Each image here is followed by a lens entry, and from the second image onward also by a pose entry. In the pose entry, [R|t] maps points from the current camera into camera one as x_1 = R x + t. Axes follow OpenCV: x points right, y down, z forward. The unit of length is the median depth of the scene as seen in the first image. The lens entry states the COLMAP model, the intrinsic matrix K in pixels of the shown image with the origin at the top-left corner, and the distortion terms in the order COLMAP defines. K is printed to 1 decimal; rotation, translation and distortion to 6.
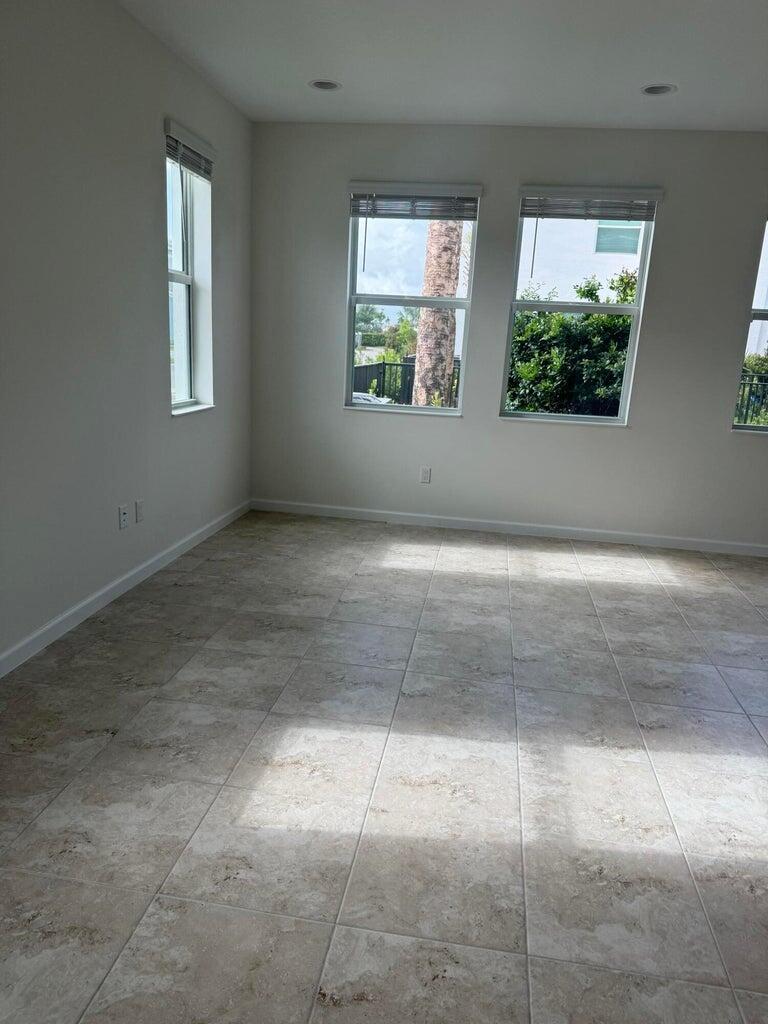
lens RADIAL K [[724.4, 0, 386.4], [0, 724.4, 516.4], [0, 0, 1]] dist [0.080352, -0.079734]
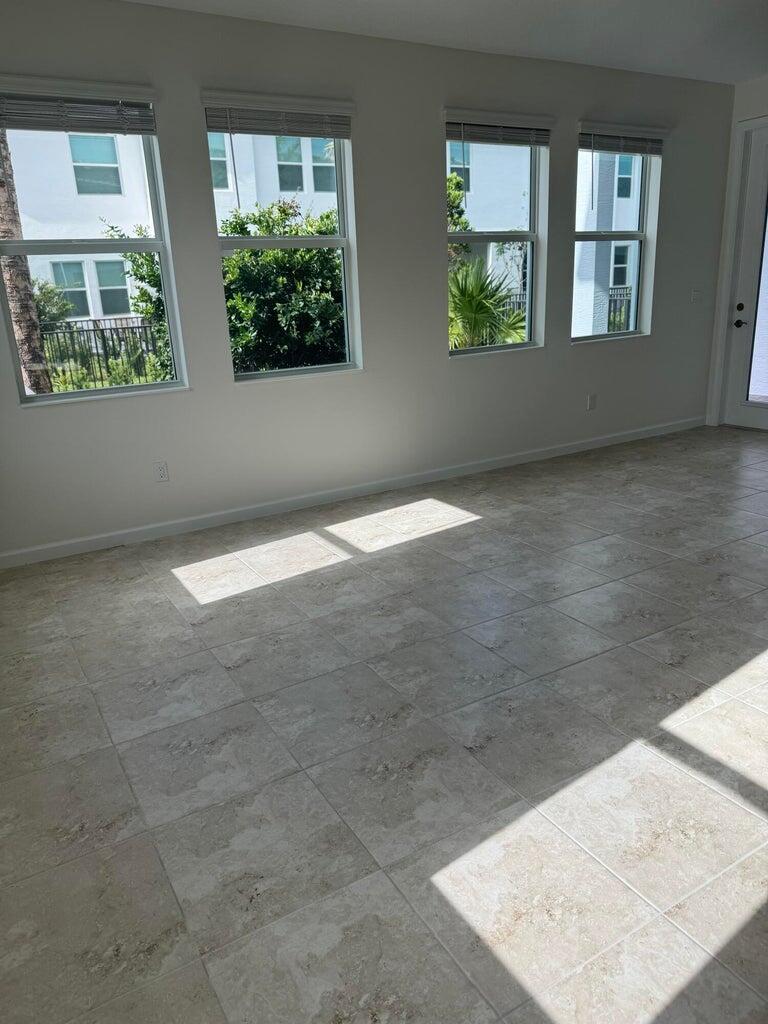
lens RADIAL K [[724.4, 0, 386.4], [0, 724.4, 516.4], [0, 0, 1]] dist [0.080352, -0.079734]
pose [[0.769263, -0.279505, 0.574553, -0.257621], [0.241101, 0.959745, 0.144082, -0.076219], [-0.591696, 0.027688, 0.805686, 0.258514]]
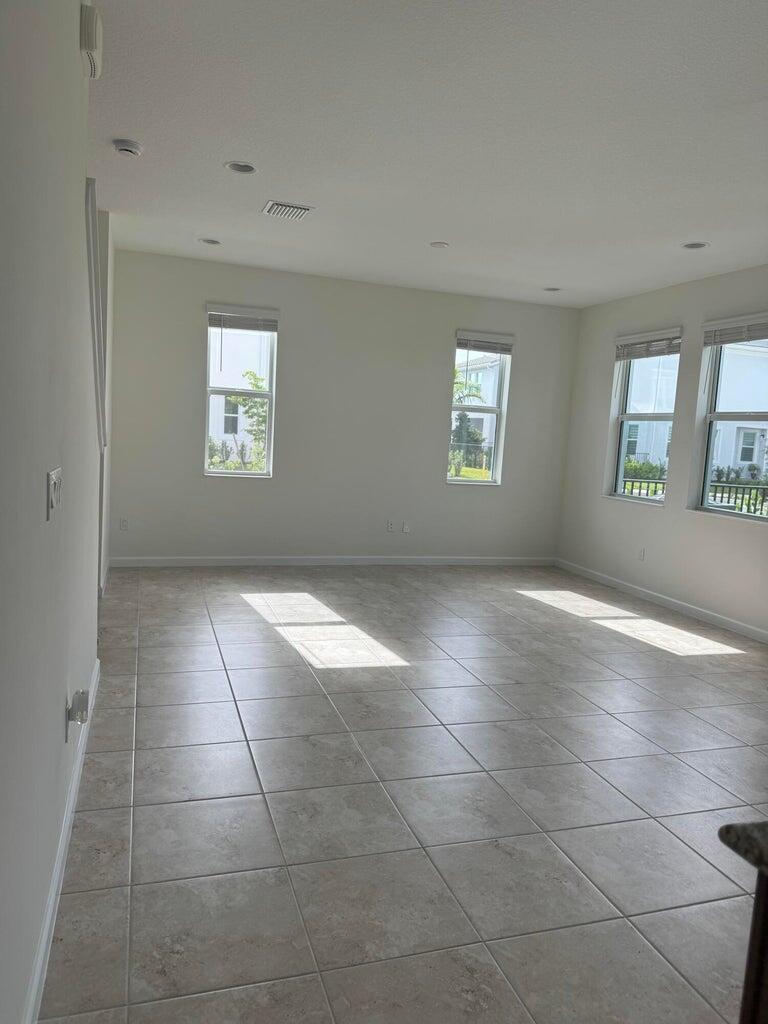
lens RADIAL K [[724.4, 0, 386.4], [0, 724.4, 516.4], [0, 0, 1]] dist [0.080352, -0.079734]
pose [[0.444069, 0.081367, -0.892291, 1.093887], [-0.254199, 0.966390, -0.038384, 0.045220], [0.859177, 0.243864, 0.449827, 0.070815]]
